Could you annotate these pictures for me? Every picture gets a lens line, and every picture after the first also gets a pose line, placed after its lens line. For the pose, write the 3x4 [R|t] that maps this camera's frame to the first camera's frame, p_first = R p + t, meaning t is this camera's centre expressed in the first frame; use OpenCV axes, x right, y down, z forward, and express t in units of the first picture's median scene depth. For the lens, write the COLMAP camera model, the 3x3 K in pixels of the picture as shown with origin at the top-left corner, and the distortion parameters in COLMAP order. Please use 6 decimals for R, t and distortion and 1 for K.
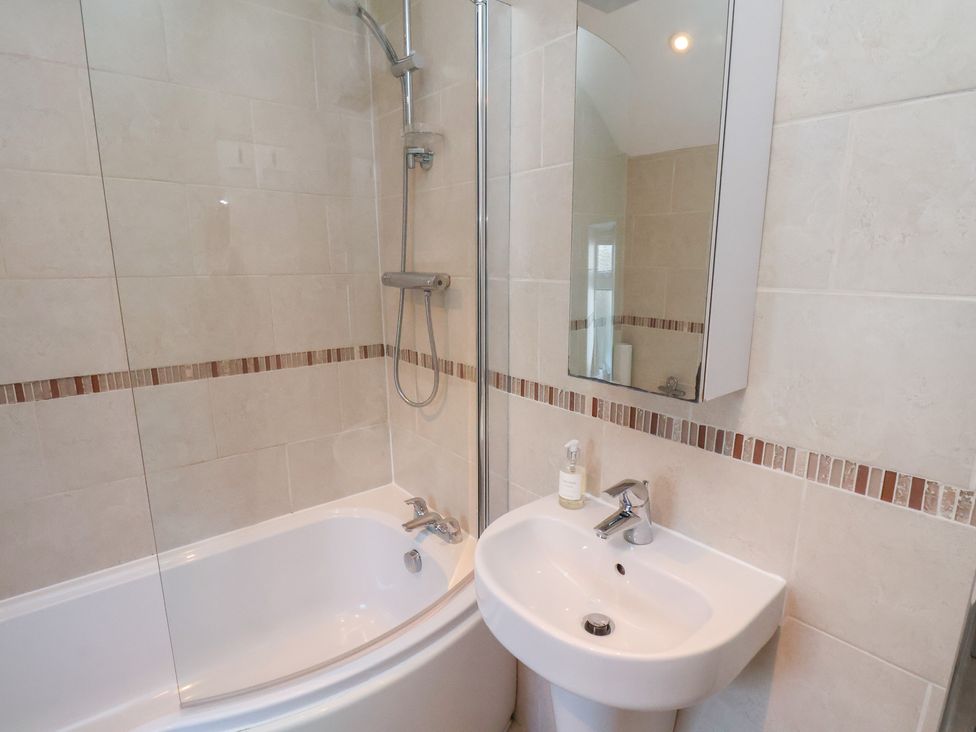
lens RADIAL K [[520.9, 0, 495.6], [0, 520.9, 375.3], [0, 0, 1]] dist [0.003917, -0.011877]
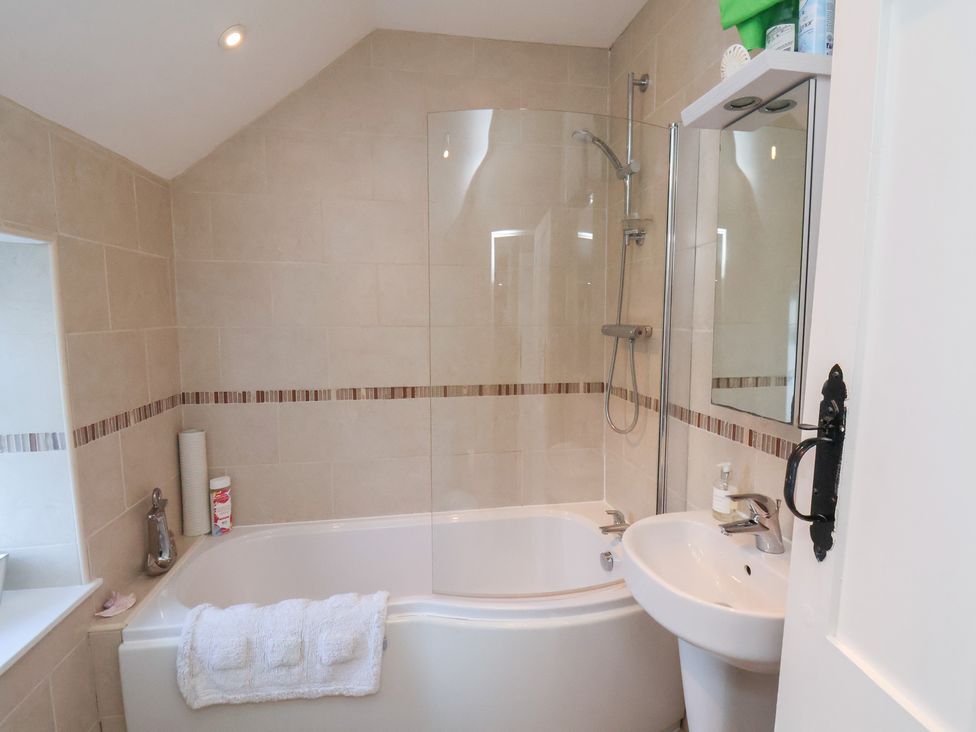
lens RADIAL K [[520.9, 0, 495.6], [0, 520.9, 375.3], [0, 0, 1]] dist [0.003917, -0.011877]
pose [[0.873087, 0.051075, -0.484882, 0.204947], [-0.101263, 0.991808, -0.077864, 0.058275], [0.476933, 0.117083, 0.871106, -0.254144]]
